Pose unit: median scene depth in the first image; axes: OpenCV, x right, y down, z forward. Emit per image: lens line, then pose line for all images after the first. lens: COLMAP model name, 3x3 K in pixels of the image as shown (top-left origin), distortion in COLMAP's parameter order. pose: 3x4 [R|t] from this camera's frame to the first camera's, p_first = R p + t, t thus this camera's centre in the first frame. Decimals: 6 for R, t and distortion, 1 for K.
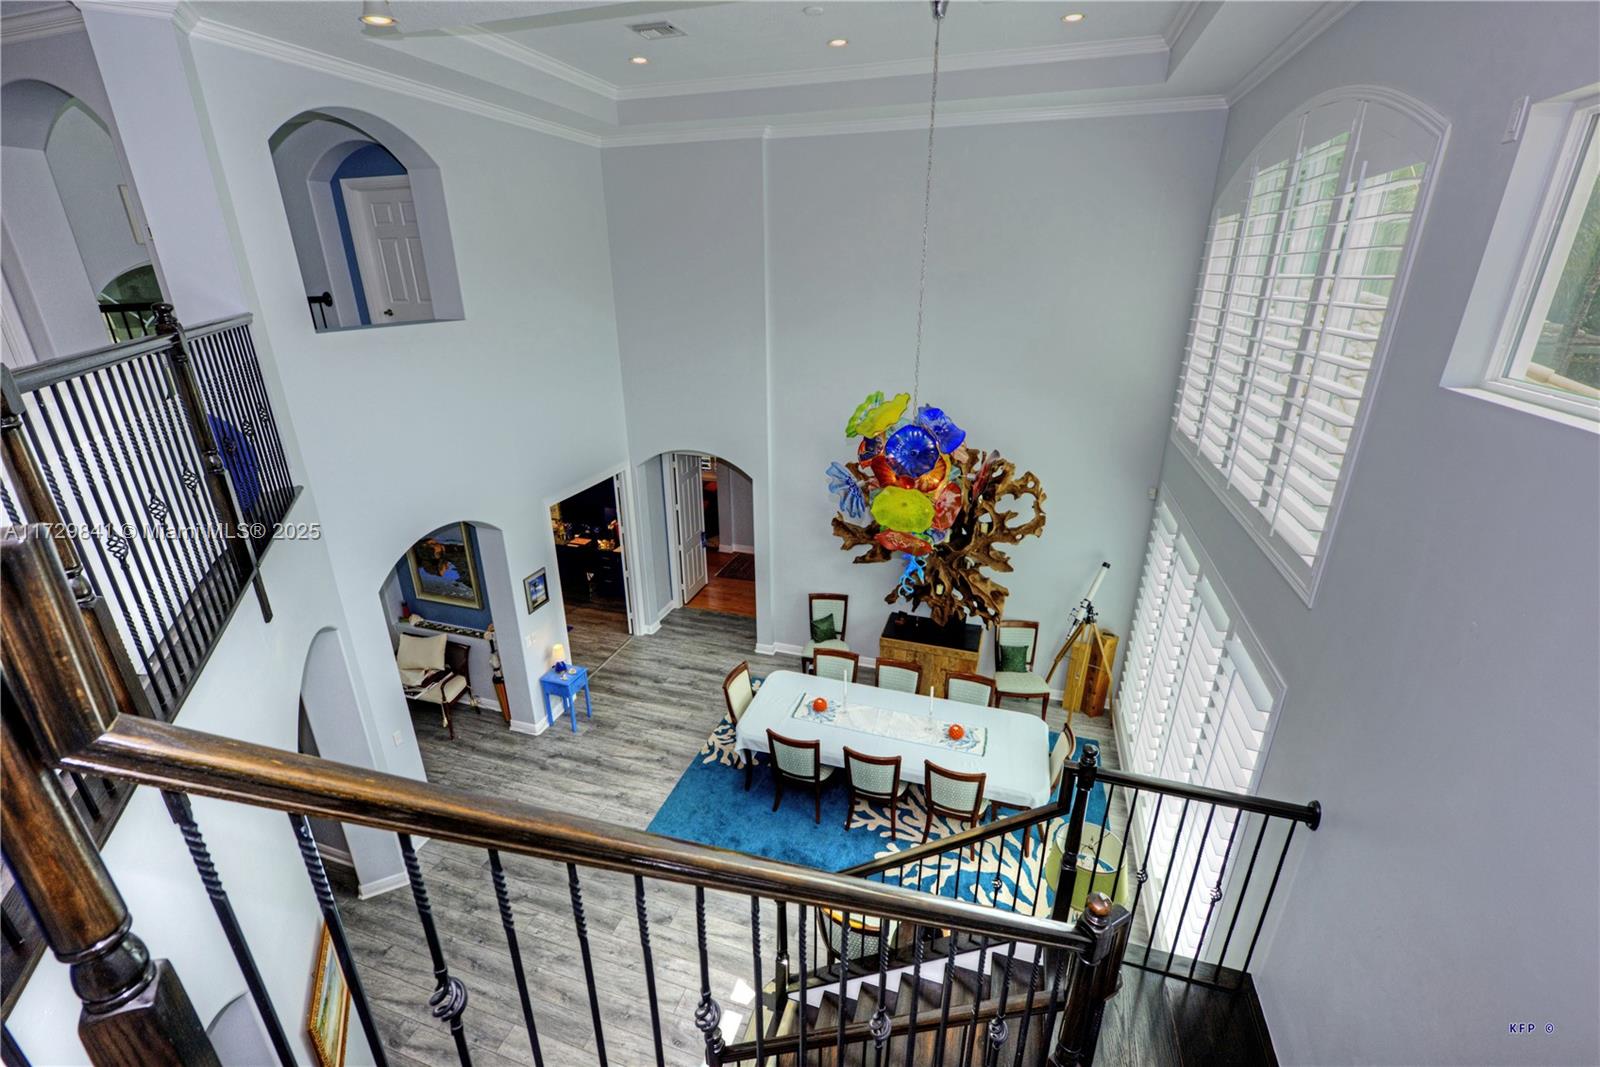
lens RADIAL K [[679.9, 0, 798.8], [0, 679.9, 524.9], [0, 0, 1]] dist [0.001776, 0.000194]
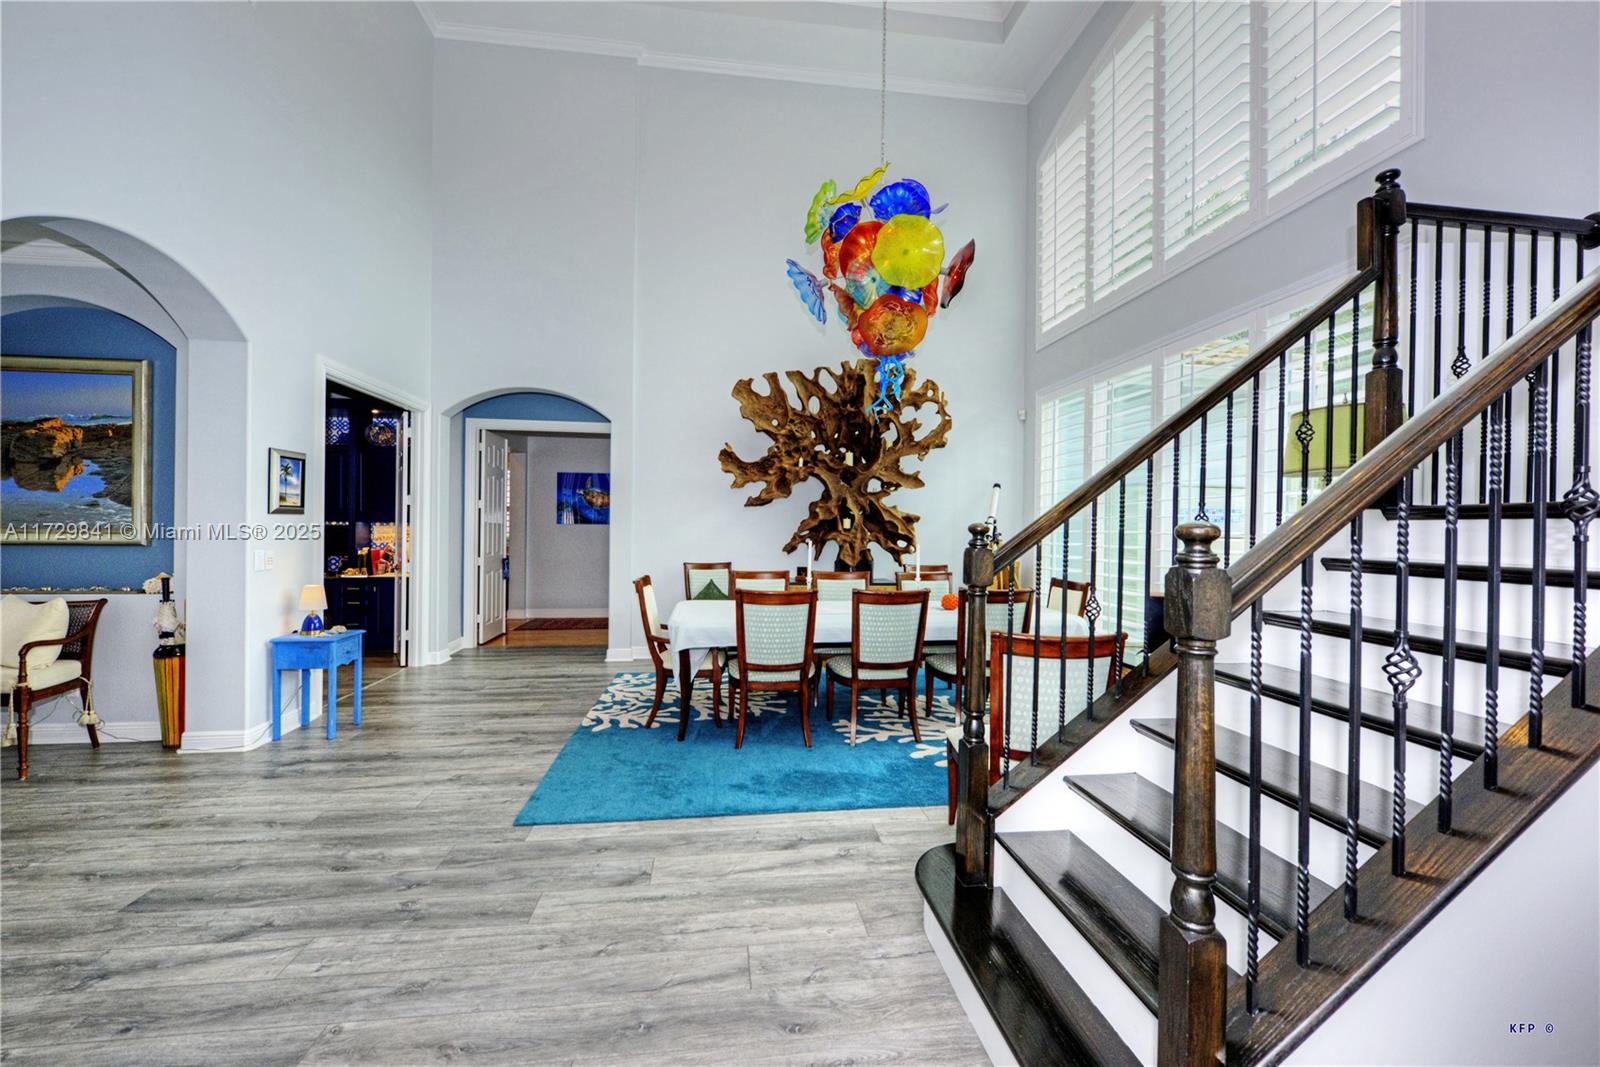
lens RADIAL K [[626.8, 0, 797.6], [0, 626.8, 530.7], [0, 0, 1]] dist [-0.000755, -0.000672]
pose [[0.902761, 0.012086, 0.429972, -0.212127], [0.138764, 0.937979, -0.317711, 0.370952], [-0.407145, 0.346482, 0.845094, 0.355484]]
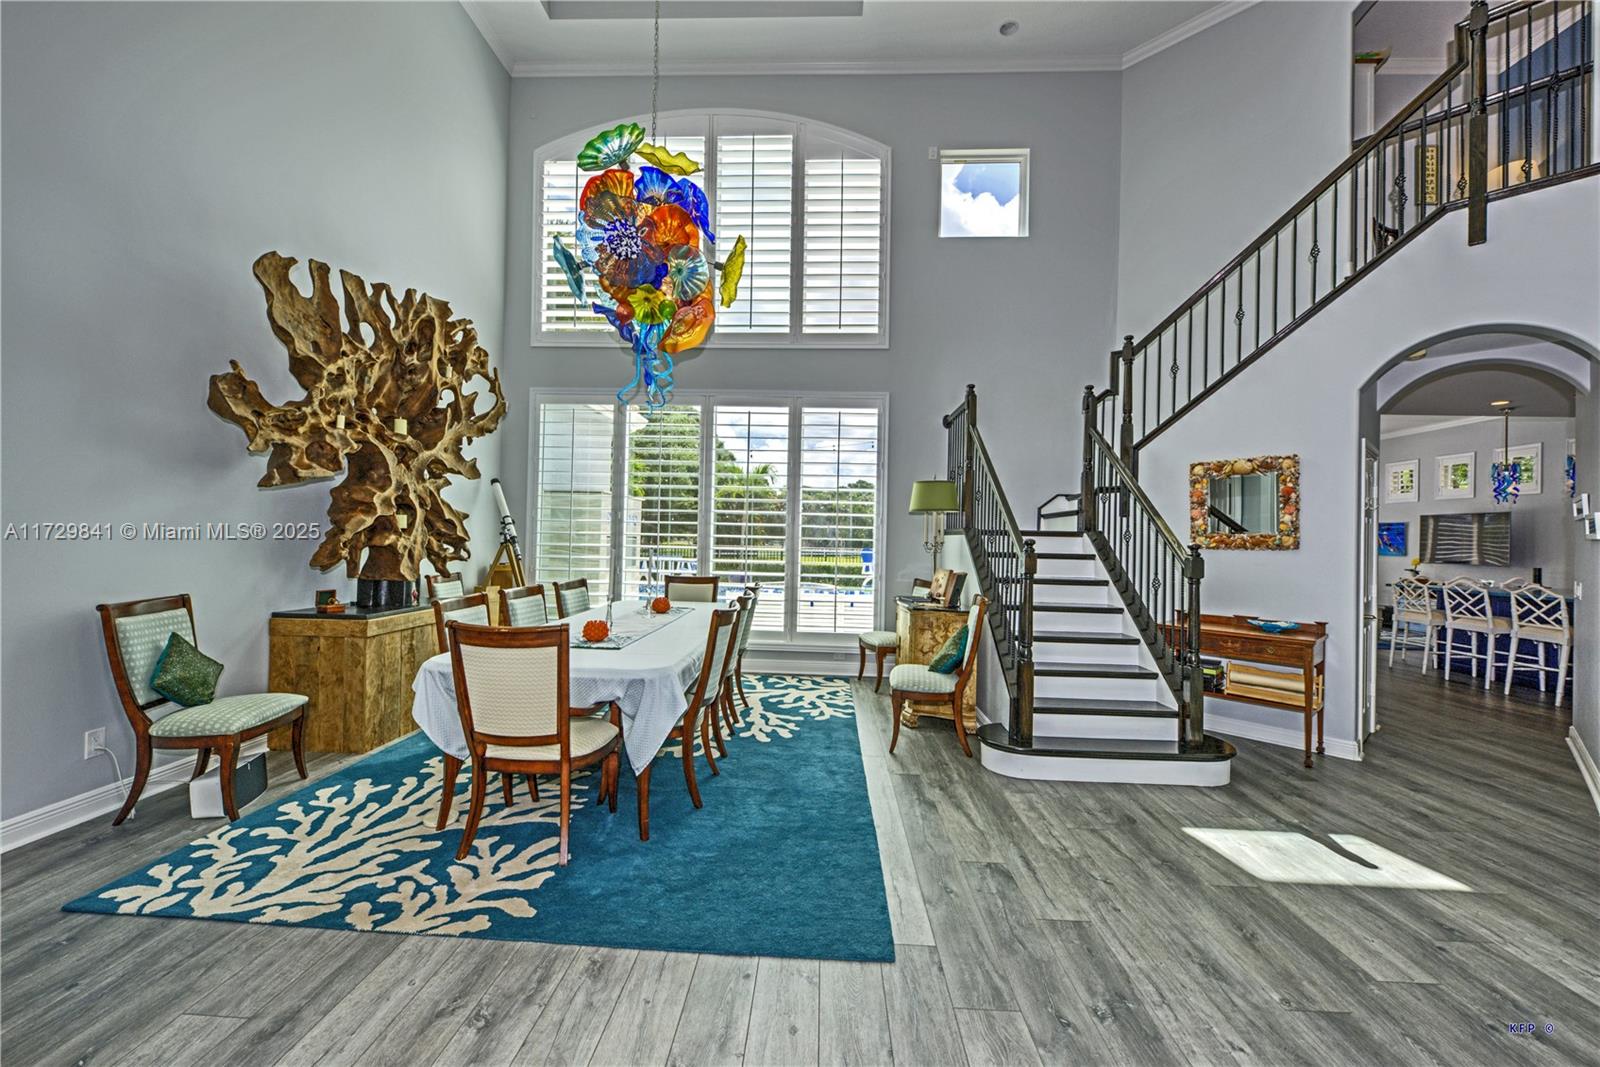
lens RADIAL K [[626.0, 0, 800.2], [0, 626.0, 535.5], [0, 0, 1]] dist [-0.000465, -0.000205]
pose [[-0.268582, 0.003048, 0.963252, -0.456895], [0.320428, 0.943328, 0.086360, 0.180238], [-0.908400, 0.331847, -0.254337, 0.860584]]
